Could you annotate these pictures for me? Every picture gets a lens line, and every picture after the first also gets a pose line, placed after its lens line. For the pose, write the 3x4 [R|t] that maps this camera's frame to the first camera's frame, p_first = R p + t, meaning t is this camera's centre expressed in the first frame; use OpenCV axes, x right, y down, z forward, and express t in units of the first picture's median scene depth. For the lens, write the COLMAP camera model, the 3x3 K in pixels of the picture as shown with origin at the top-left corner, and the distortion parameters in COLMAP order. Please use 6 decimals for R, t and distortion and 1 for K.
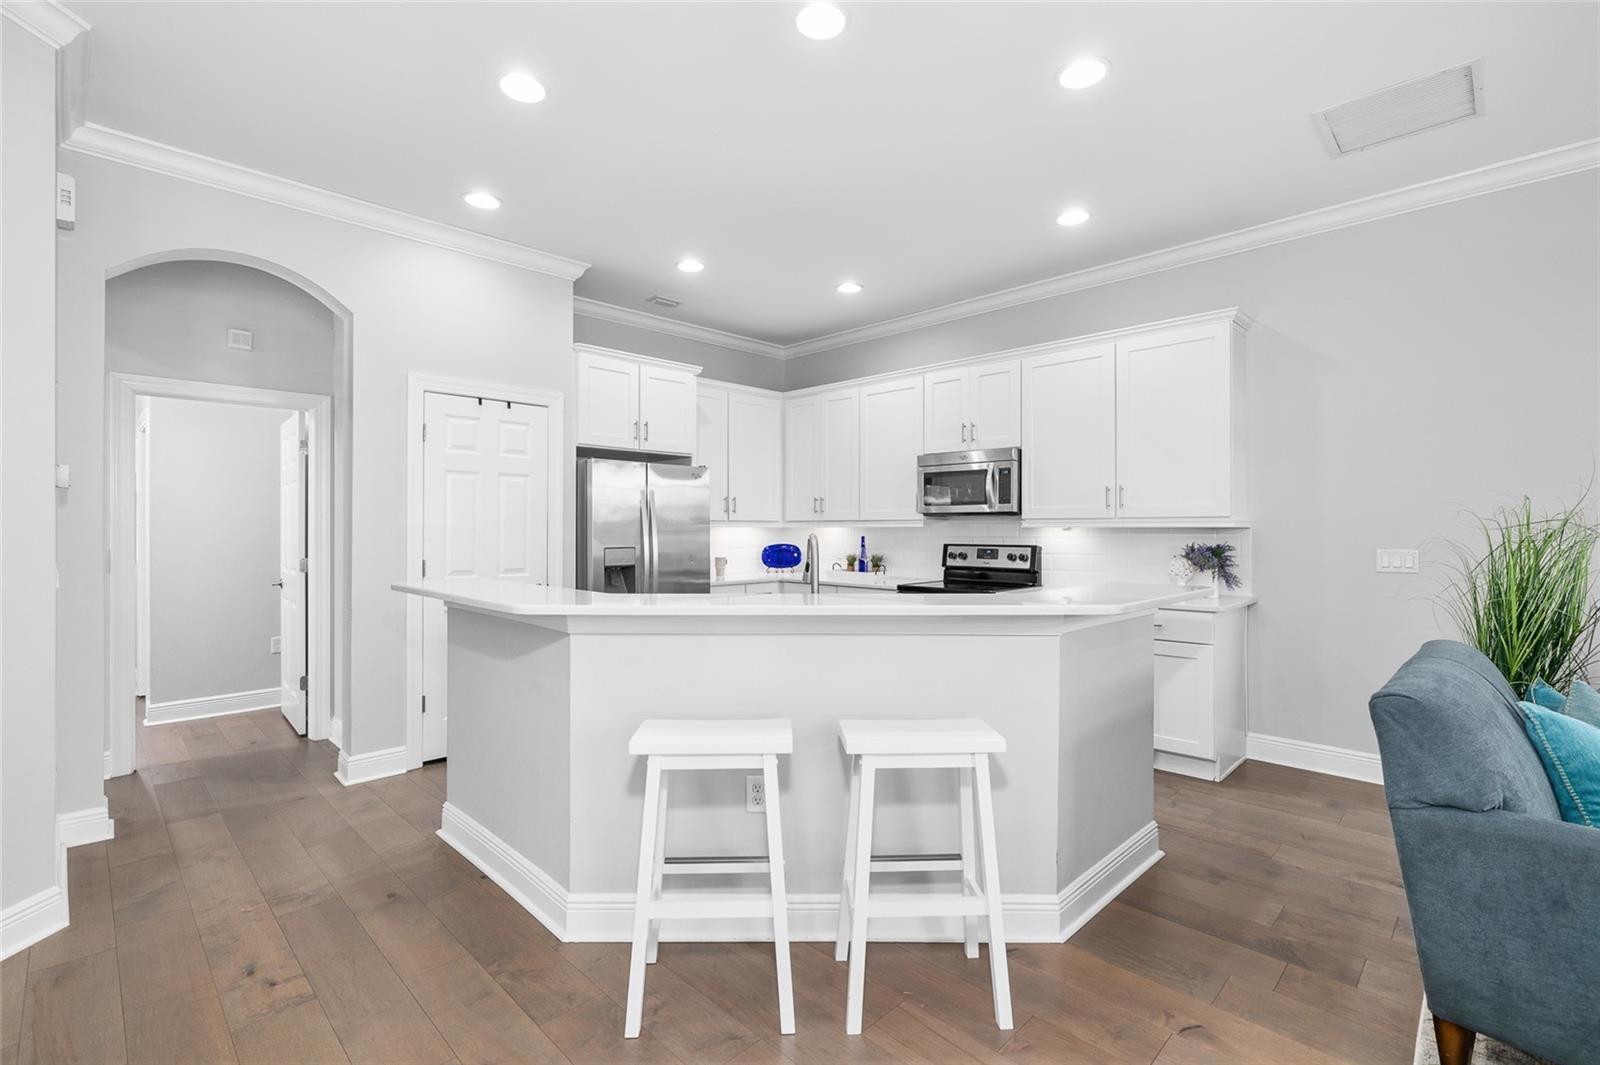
lens RADIAL K [[727.7, 0, 800.0], [0, 727.7, 530.1], [0, 0, 1]] dist [-0.000937, 0.000687]
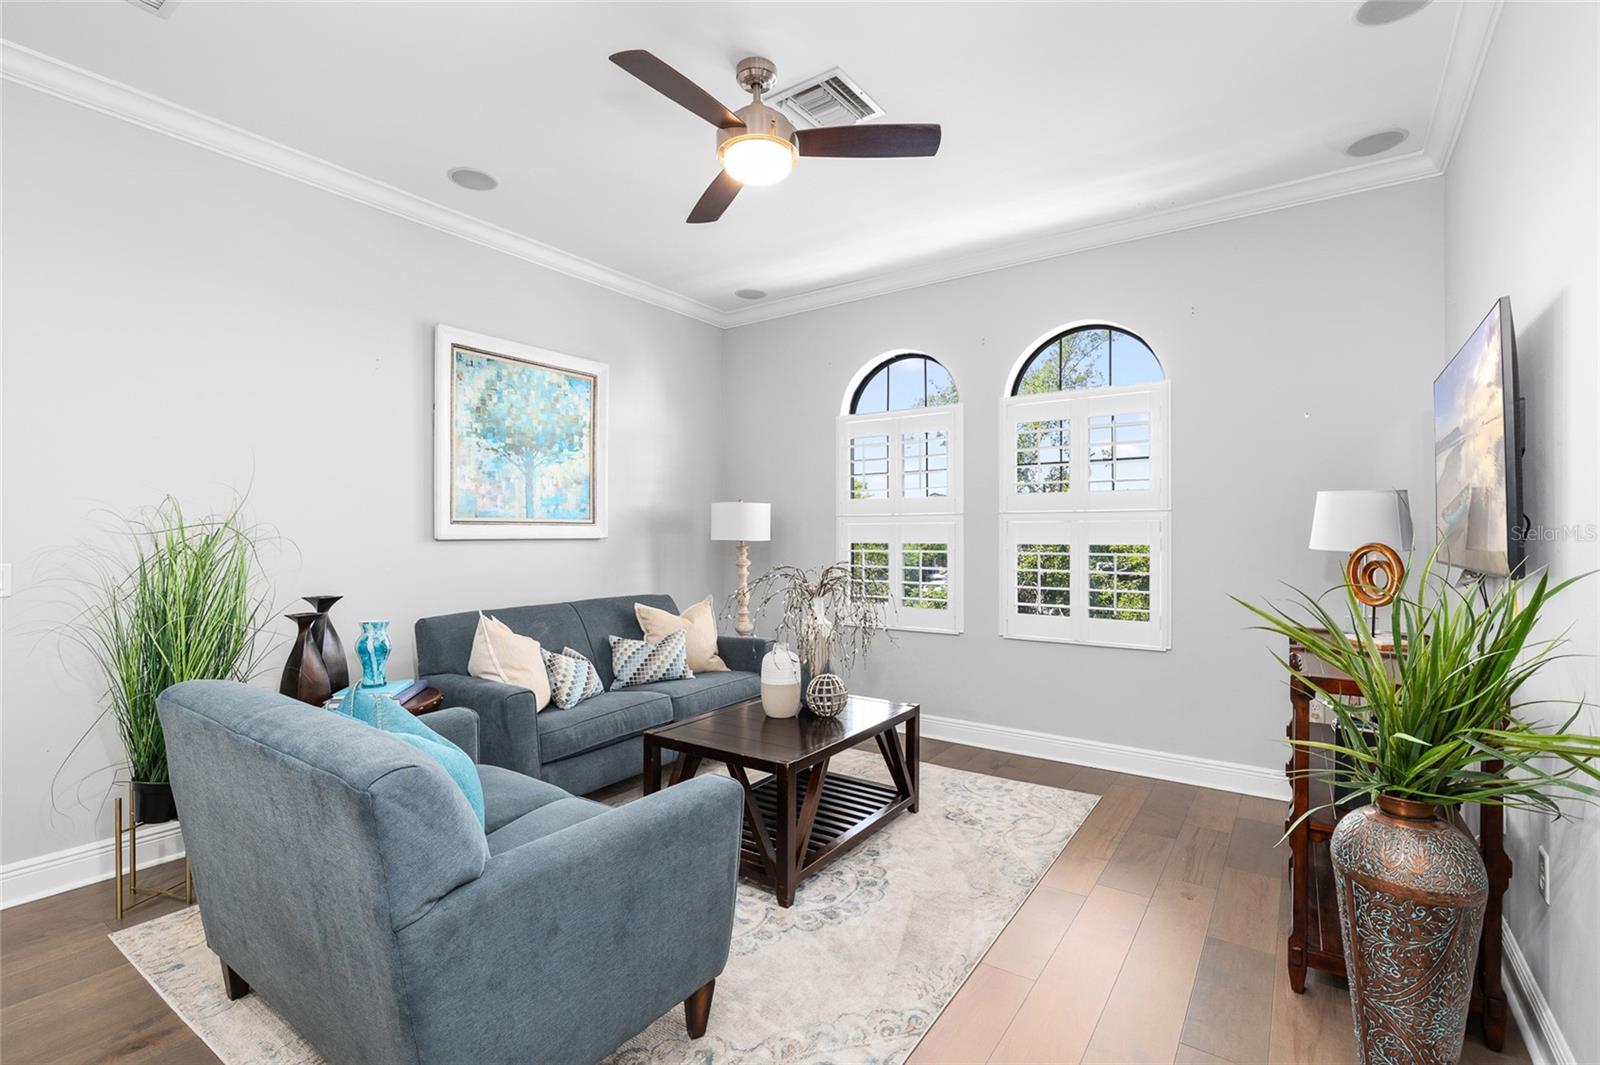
lens RADIAL K [[727.7, 0, 813.7], [0, 727.7, 529.1], [0, 0, 1]] dist [-0.000937, 0.000687]
pose [[-0.173784, 0.000835, 0.984783, 0.015613], [-0.000826, 0.999999, -0.000994, -0.003072], [-0.984783, -0.000986, -0.173783, 0.256108]]
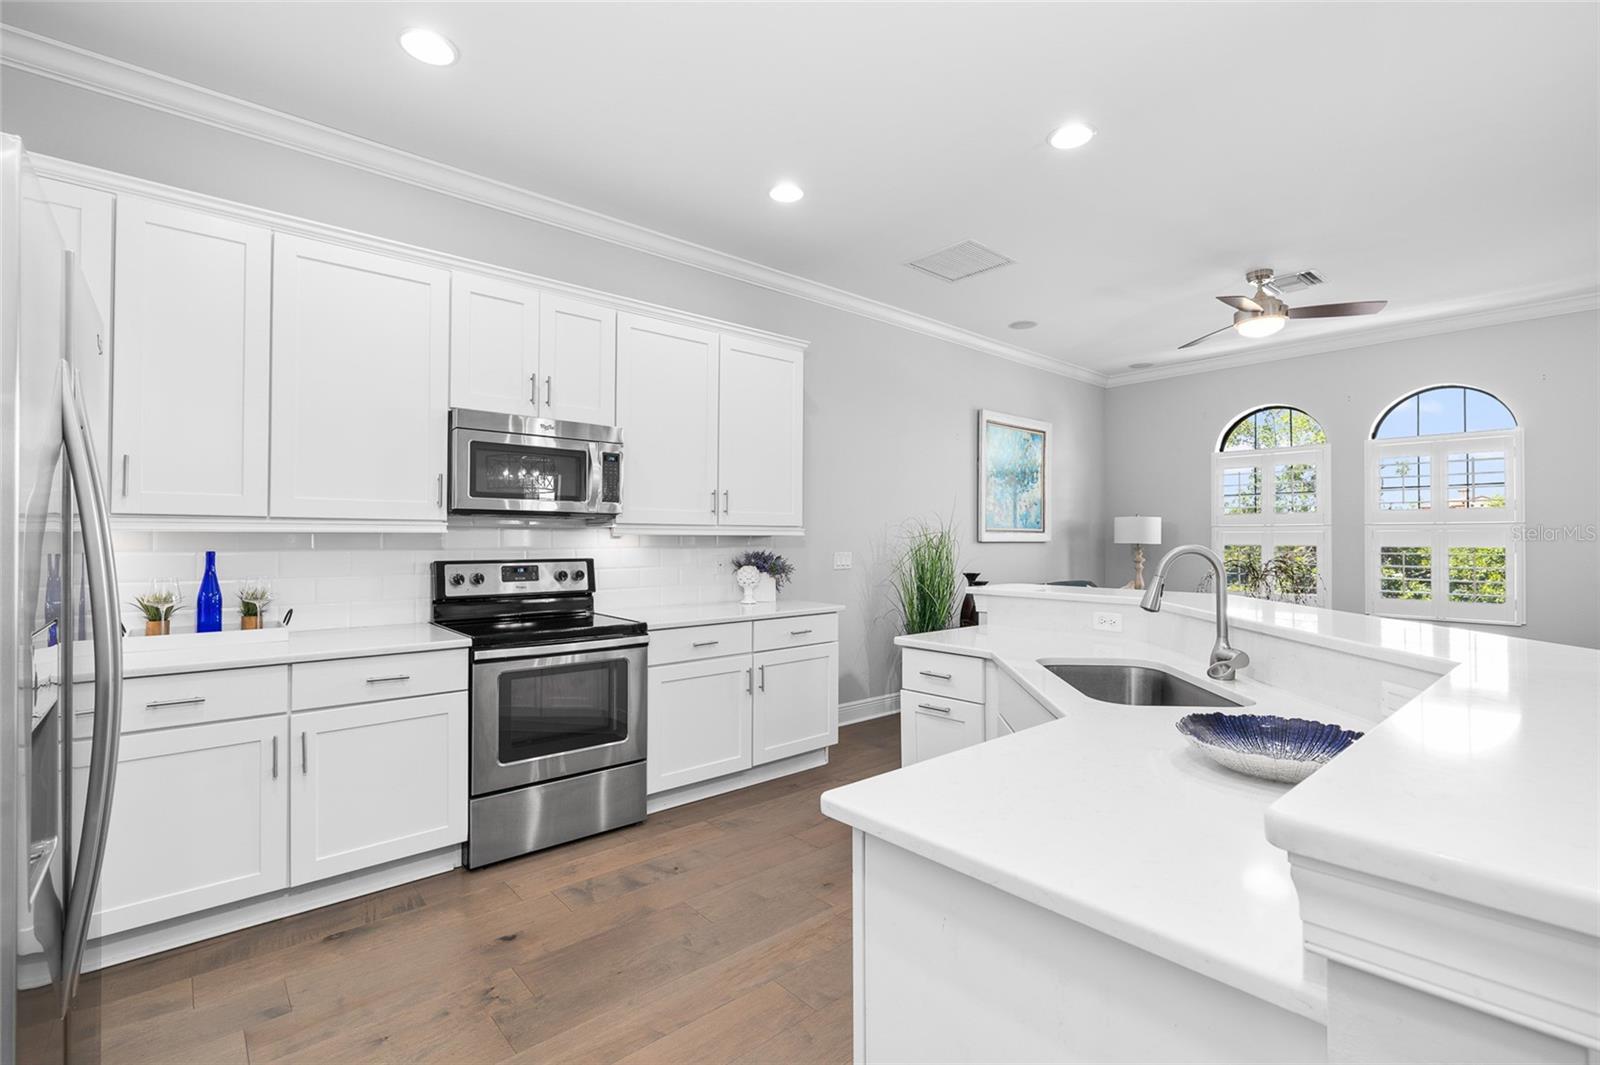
lens RADIAL K [[727.7, 0, 803.5], [0, 727.7, 523.2], [0, 0, 1]] dist [-0.000937, 0.000687]
pose [[0.064226, 0.014687, 0.997827, -0.411377], [-0.003204, 0.999890, -0.014511, -0.005077], [-0.997930, -0.002265, 0.064265, 0.724743]]
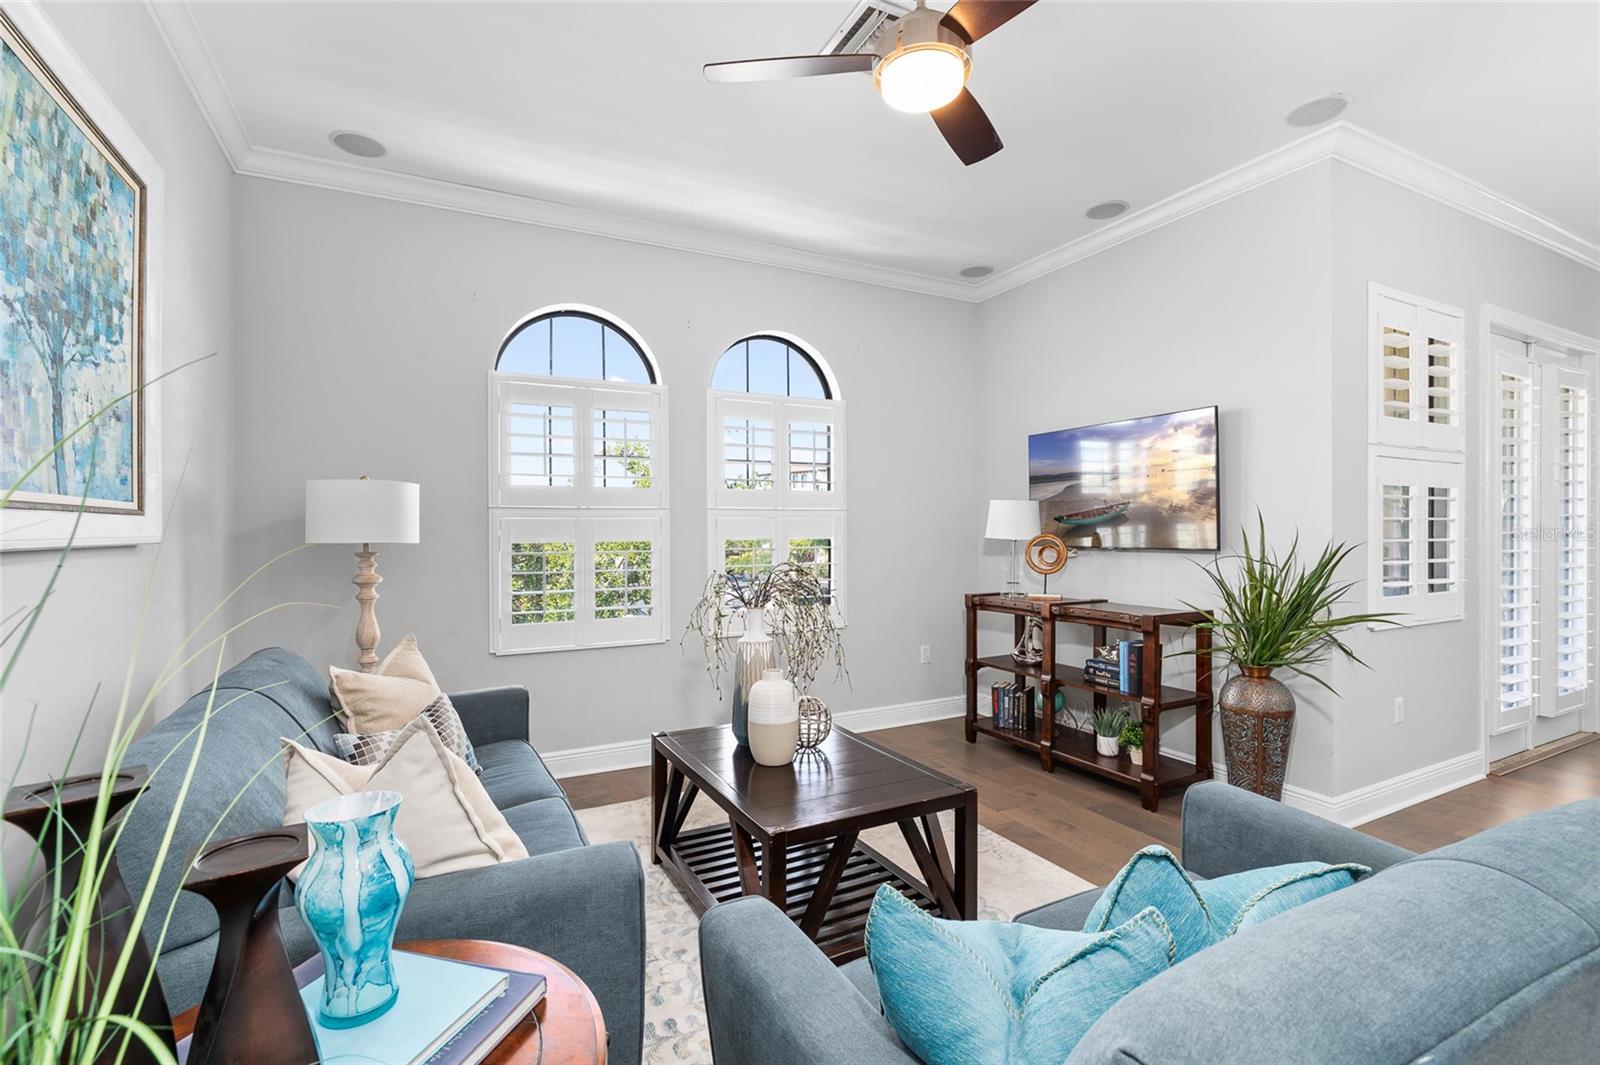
lens RADIAL K [[727.7, 0, 811.3], [0, 727.7, 527.1], [0, 0, 1]] dist [-0.000937, 0.000687]
pose [[-0.954653, 0.000459, 0.297721, 0.475012], [0.000125, 0.999999, -0.001139, -0.001107], [-0.297721, -0.001050, -0.954652, 0.646835]]
